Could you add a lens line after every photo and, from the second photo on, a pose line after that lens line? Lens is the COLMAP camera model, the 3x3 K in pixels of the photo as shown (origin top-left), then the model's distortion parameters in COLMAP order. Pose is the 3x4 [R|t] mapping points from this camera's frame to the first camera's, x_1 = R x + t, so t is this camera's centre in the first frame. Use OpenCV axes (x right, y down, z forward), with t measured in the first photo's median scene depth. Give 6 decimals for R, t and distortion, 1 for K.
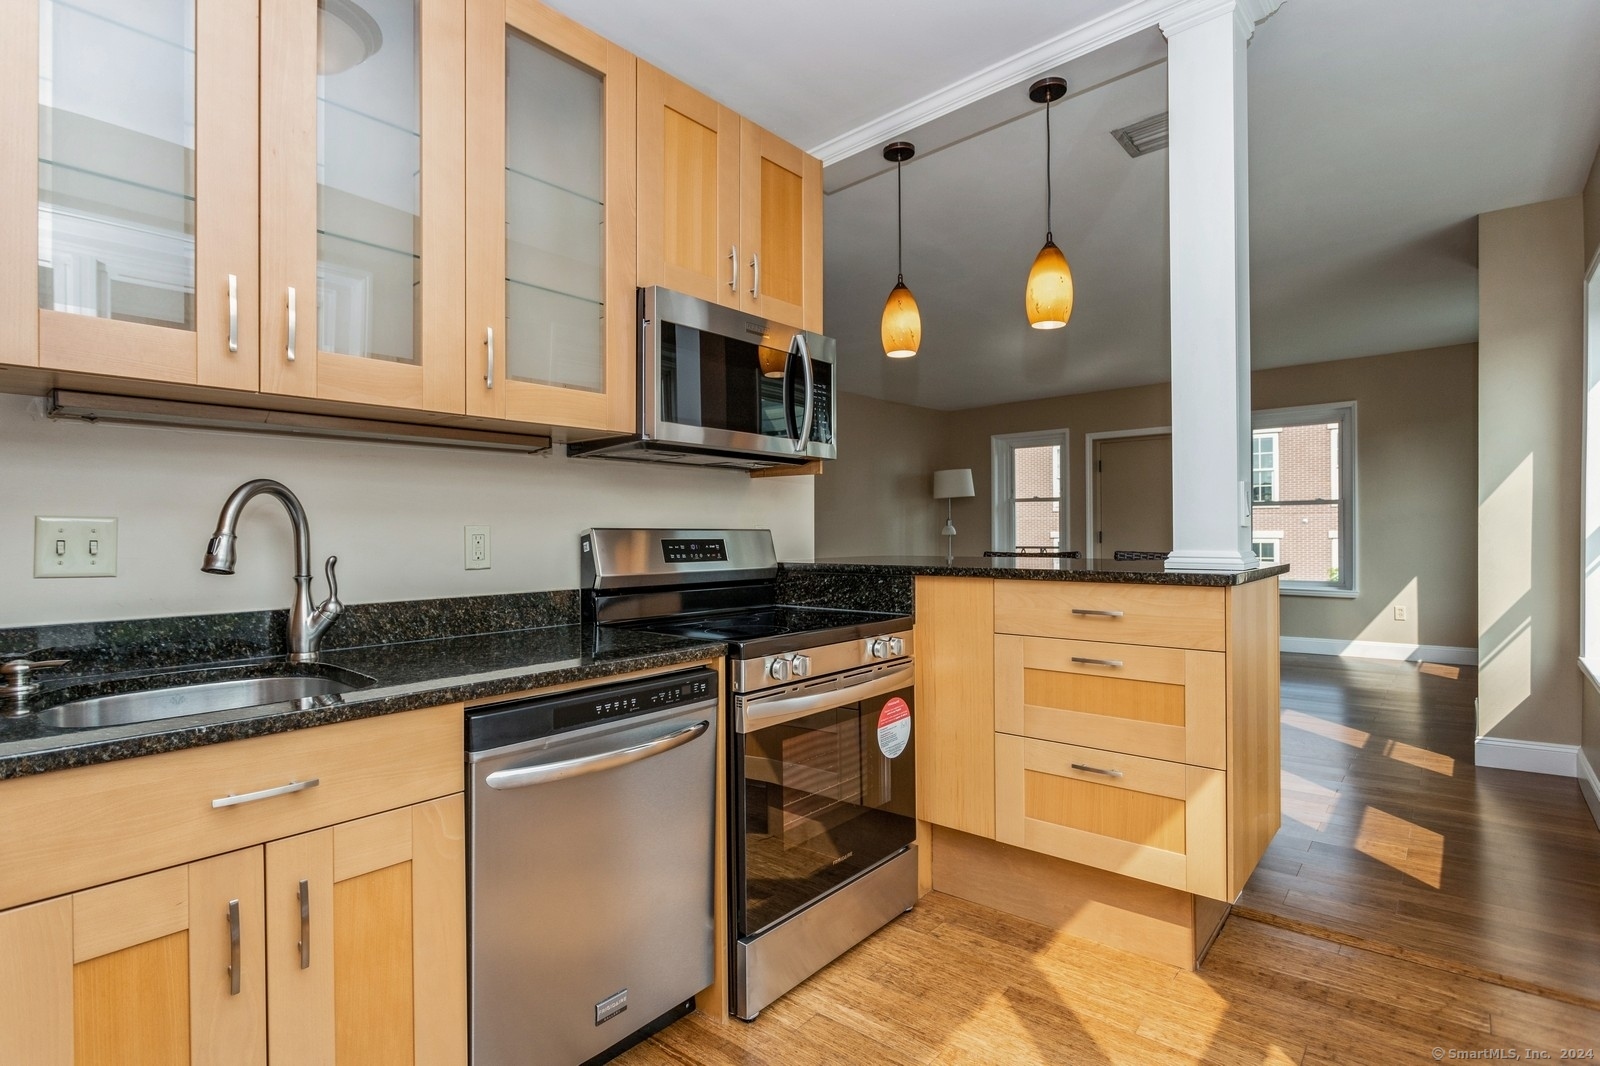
lens RADIAL K [[773.2, 0, 789.1], [0, 773.2, 532.4], [0, 0, 1]] dist [0.007443, 0.000736]
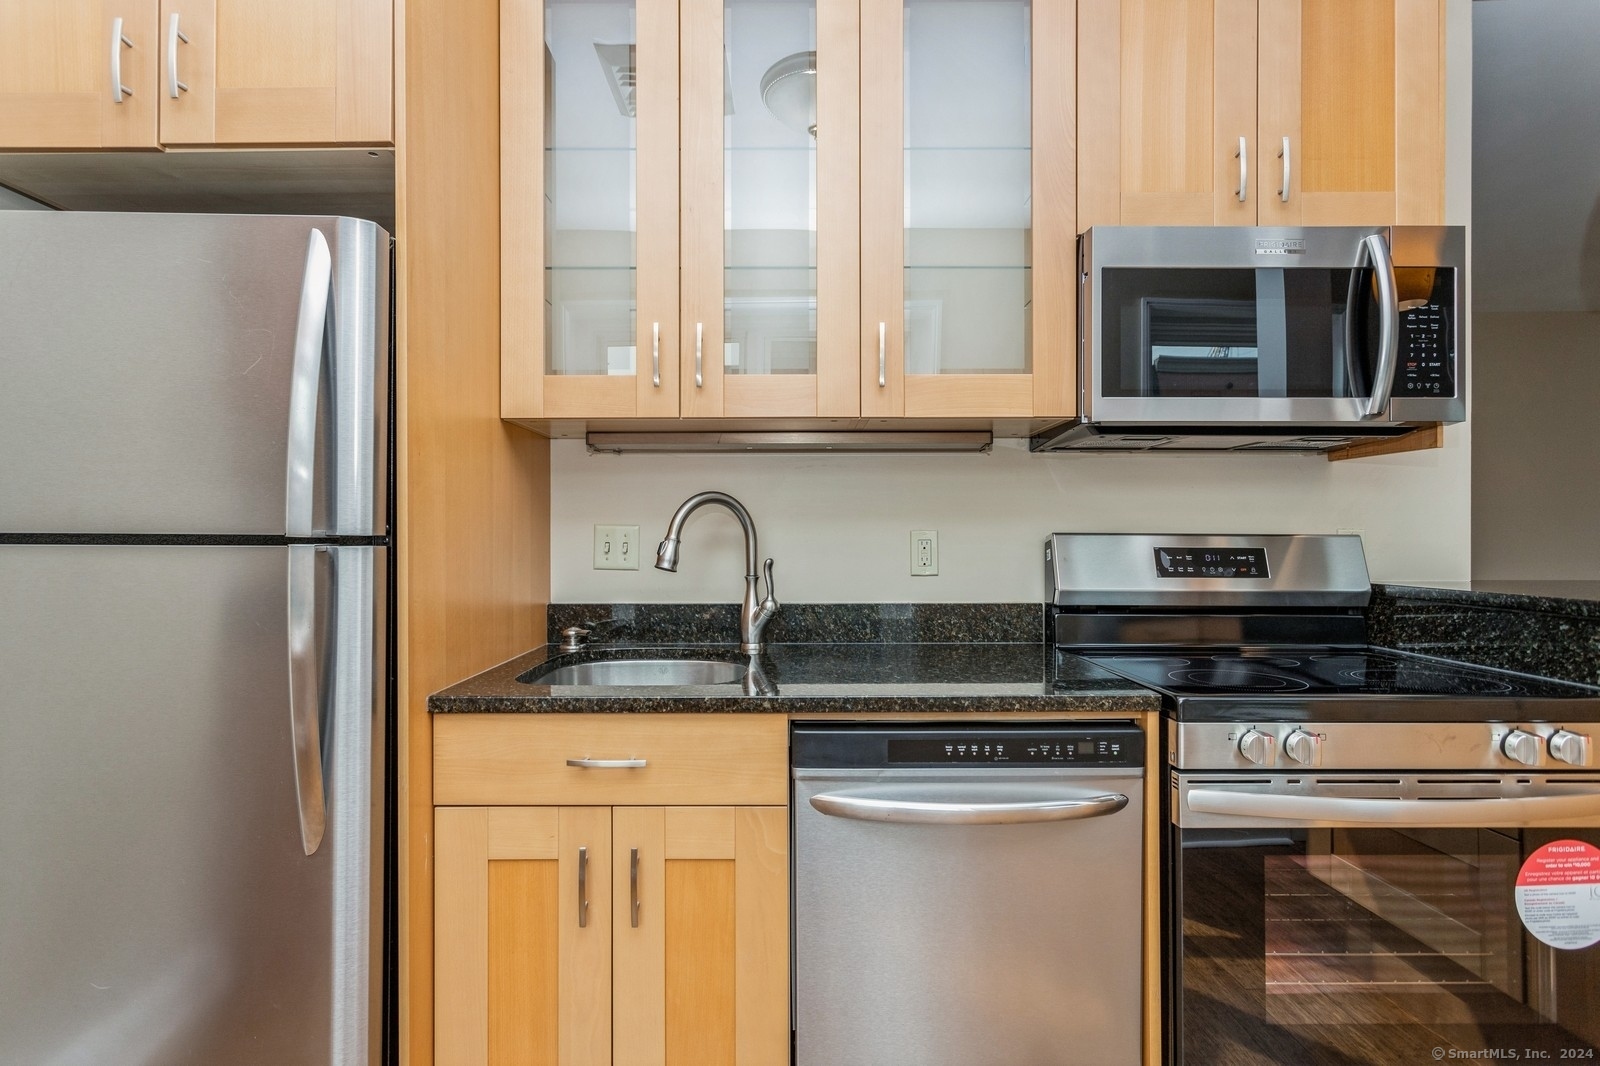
lens RADIAL K [[773.2, 0, 797.1], [0, 773.2, 528.0], [0, 0, 1]] dist [0.007443, 0.000736]
pose [[0.667334, -0.003155, -0.744751, 0.235512], [-0.003531, 0.999966, -0.007400, -0.004593], [0.744750, 0.007568, 0.667301, 0.274037]]
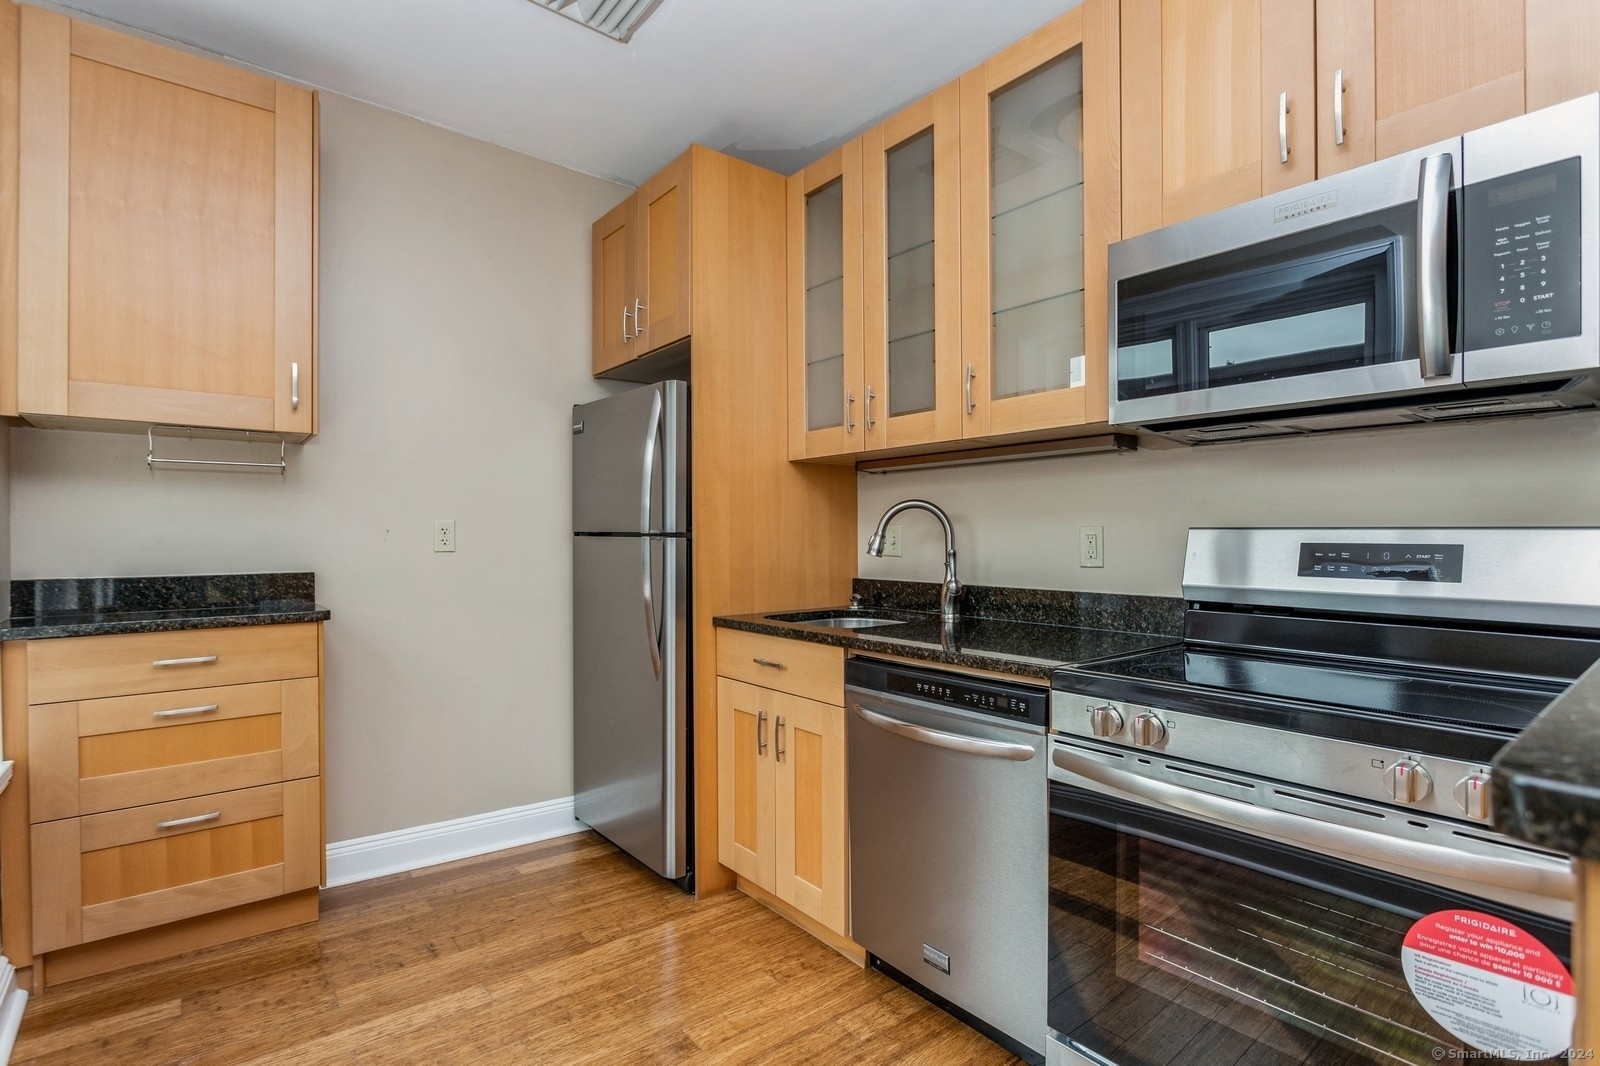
lens RADIAL K [[773.2, 0, 795.2], [0, 773.2, 534.6], [0, 0, 1]] dist [0.007443, 0.000736]
pose [[-0.167854, 0.005359, -0.985797, 0.806867], [0.003598, 0.999982, 0.004823, -0.004598], [0.985805, -0.002738, -0.167870, 0.881687]]
